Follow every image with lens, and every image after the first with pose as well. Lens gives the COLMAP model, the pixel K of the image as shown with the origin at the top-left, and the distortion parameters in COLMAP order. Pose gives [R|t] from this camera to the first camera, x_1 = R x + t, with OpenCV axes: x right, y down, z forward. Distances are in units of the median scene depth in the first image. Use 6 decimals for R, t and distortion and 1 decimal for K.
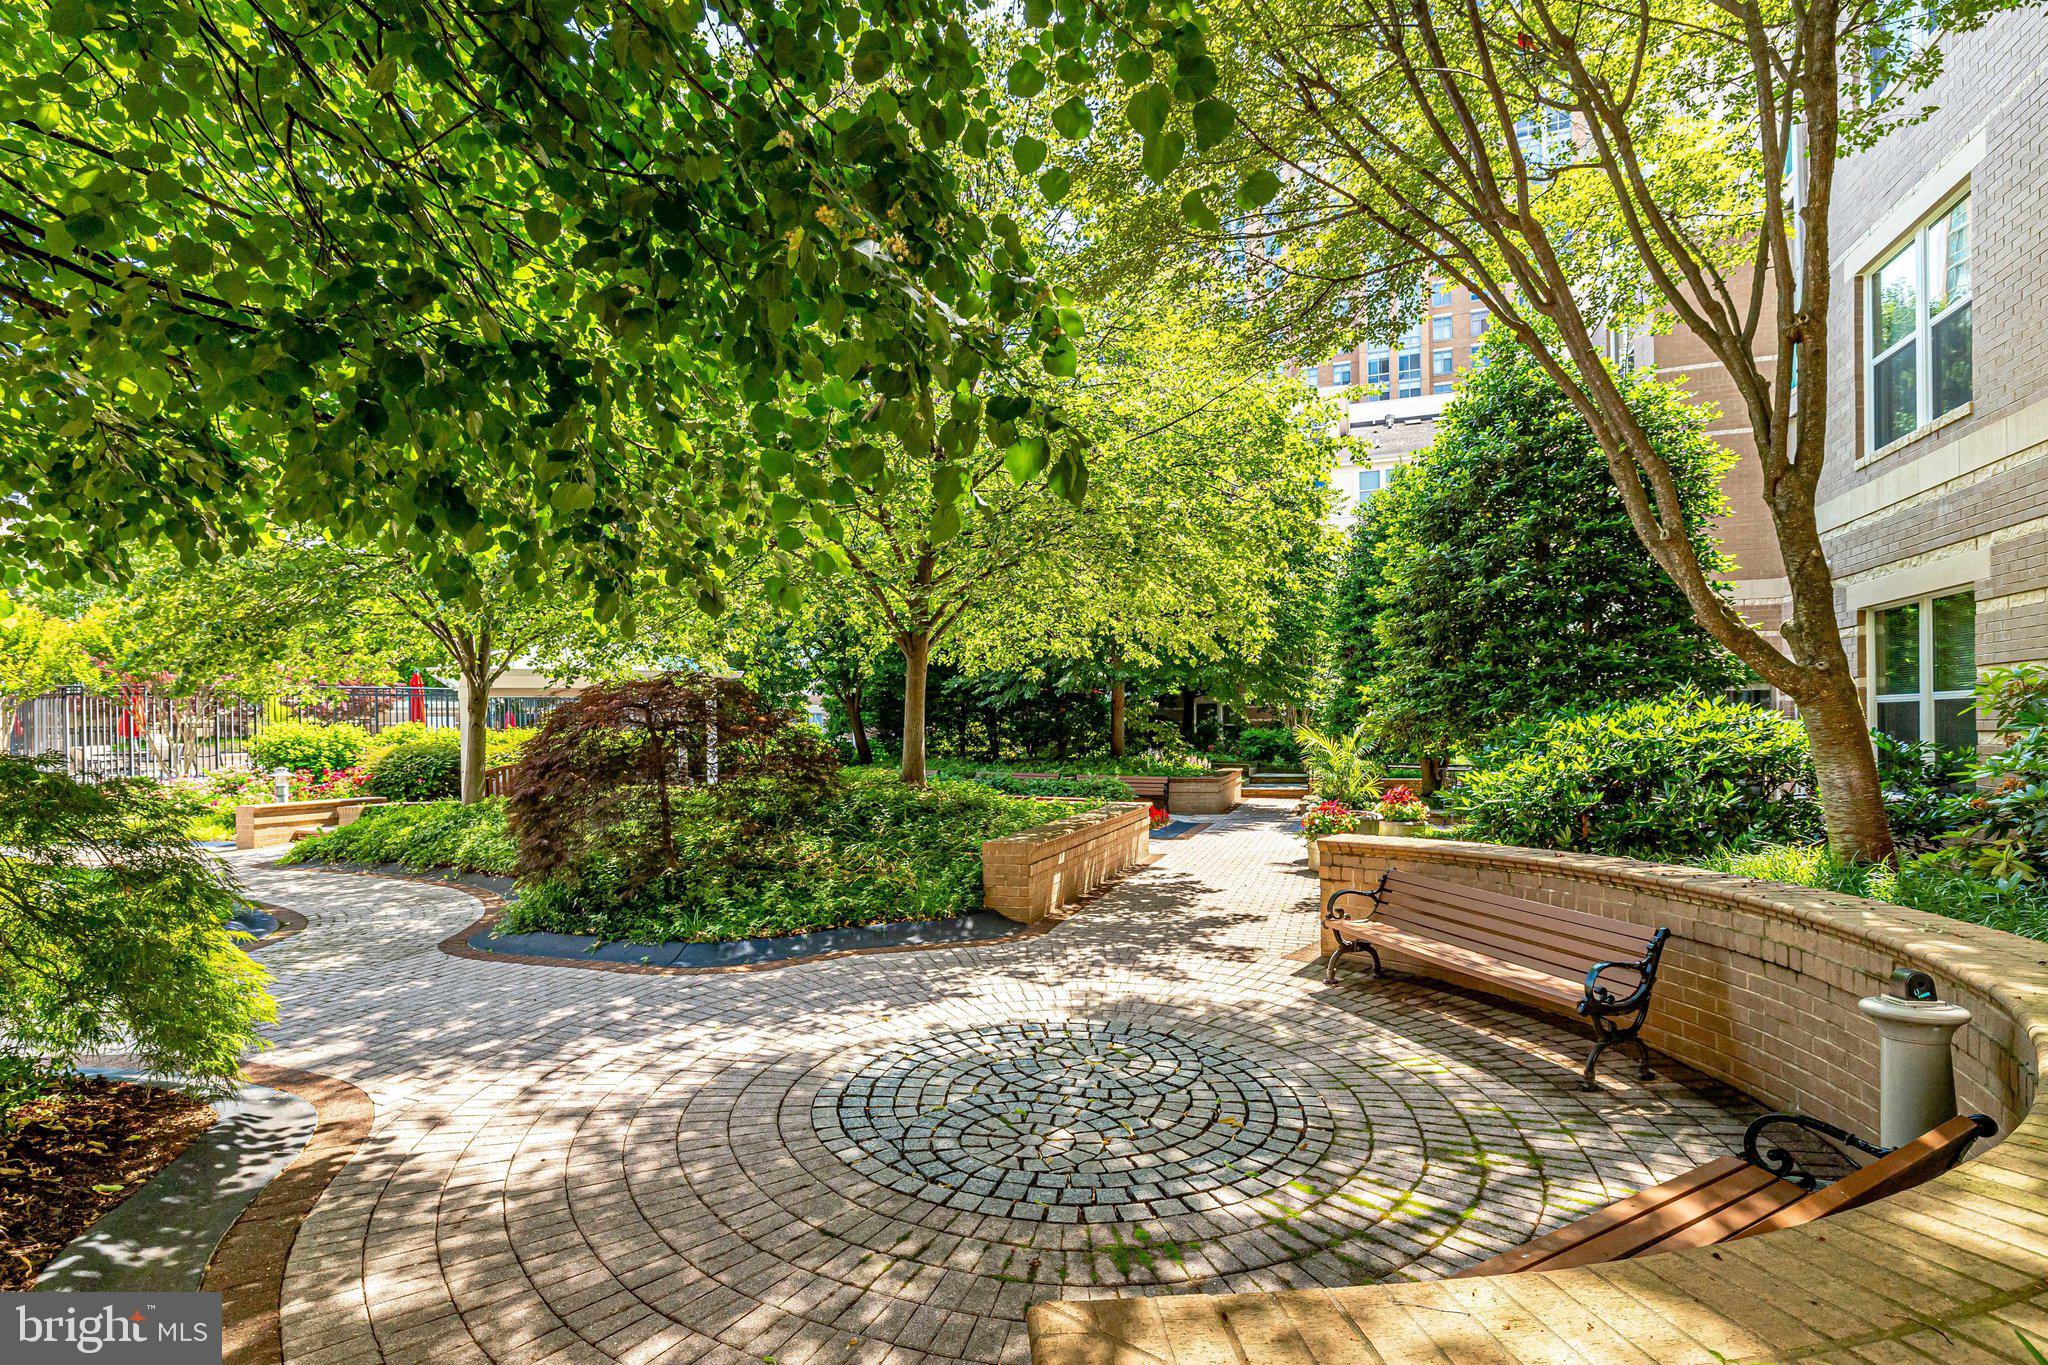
lens RADIAL K [[972.7, 0, 1023.0], [0, 972.7, 736.0], [0, 0, 1]] dist [0.000174, 0.000108]
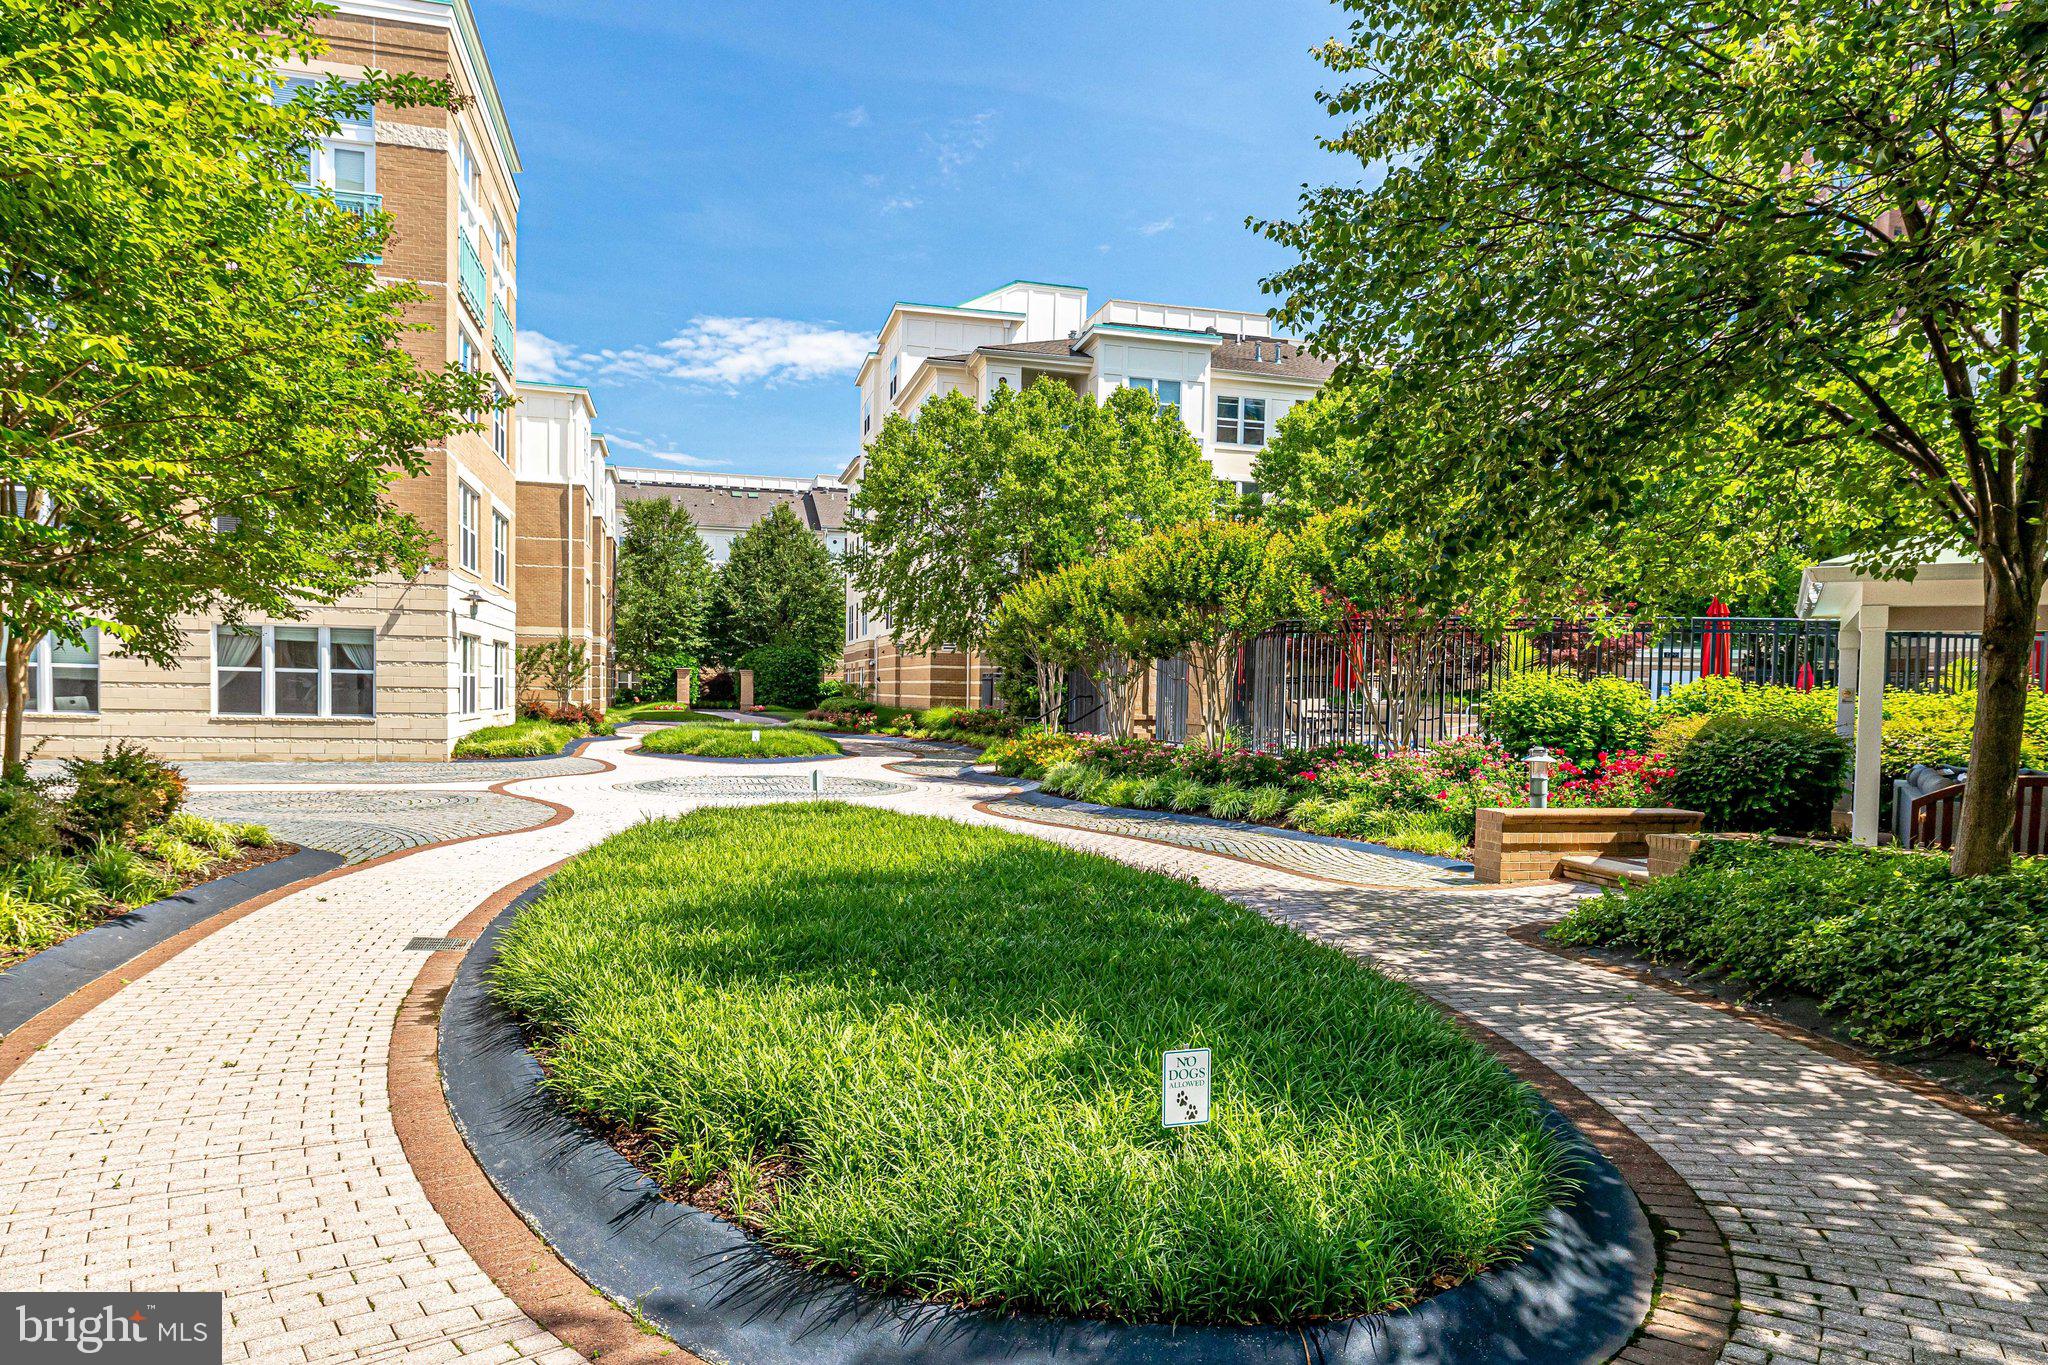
lens RADIAL K [[1234.9, 0, 1024.0], [0, 1234.9, 682.5], [0, 0, 1]] dist [0.001350, 0.000268]
pose [[0.542065, 0.022870, -0.840025, -0.287785], [-0.036052, 0.999342, 0.003943, 0.001696], [0.839563, 0.028147, 0.542533, 0.313126]]
